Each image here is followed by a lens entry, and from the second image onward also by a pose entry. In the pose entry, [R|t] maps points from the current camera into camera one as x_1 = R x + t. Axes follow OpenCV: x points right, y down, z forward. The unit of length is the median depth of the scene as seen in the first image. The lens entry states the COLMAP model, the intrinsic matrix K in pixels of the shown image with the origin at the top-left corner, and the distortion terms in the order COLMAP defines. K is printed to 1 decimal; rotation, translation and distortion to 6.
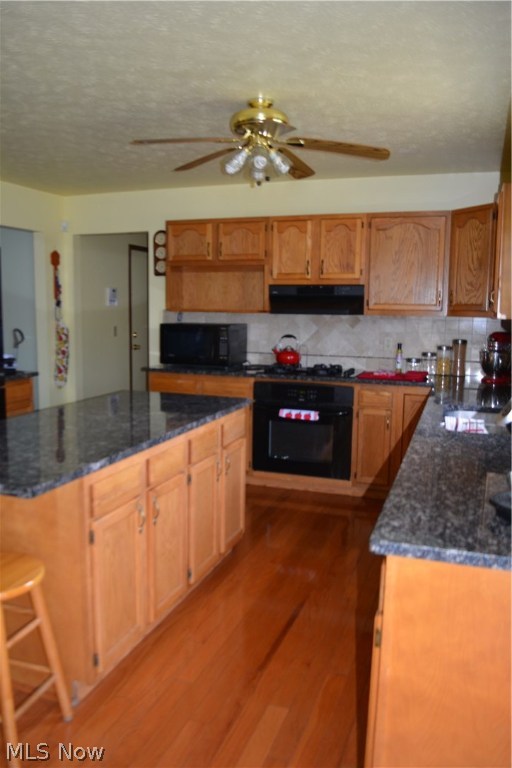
lens RADIAL K [[618.6, 0, 256.0], [0, 618.6, 384.0], [0, 0, 1]] dist [-0.005089, -0.001007]
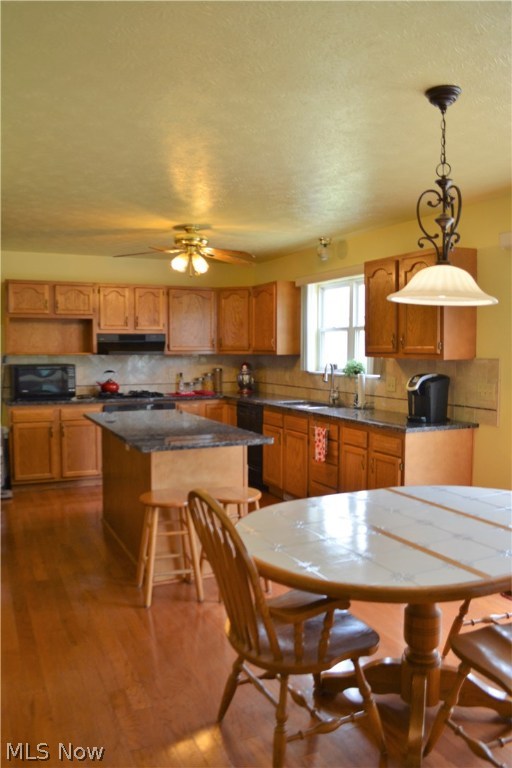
lens RADIAL K [[618.6, 0, 256.0], [0, 618.6, 384.0], [0, 0, 1]] dist [-0.005089, -0.001007]
pose [[0.716910, -0.055024, 0.694990, -0.661511], [0.098259, 0.994904, -0.022590, 0.010809], [-0.690206, 0.084484, 0.718664, -0.179364]]
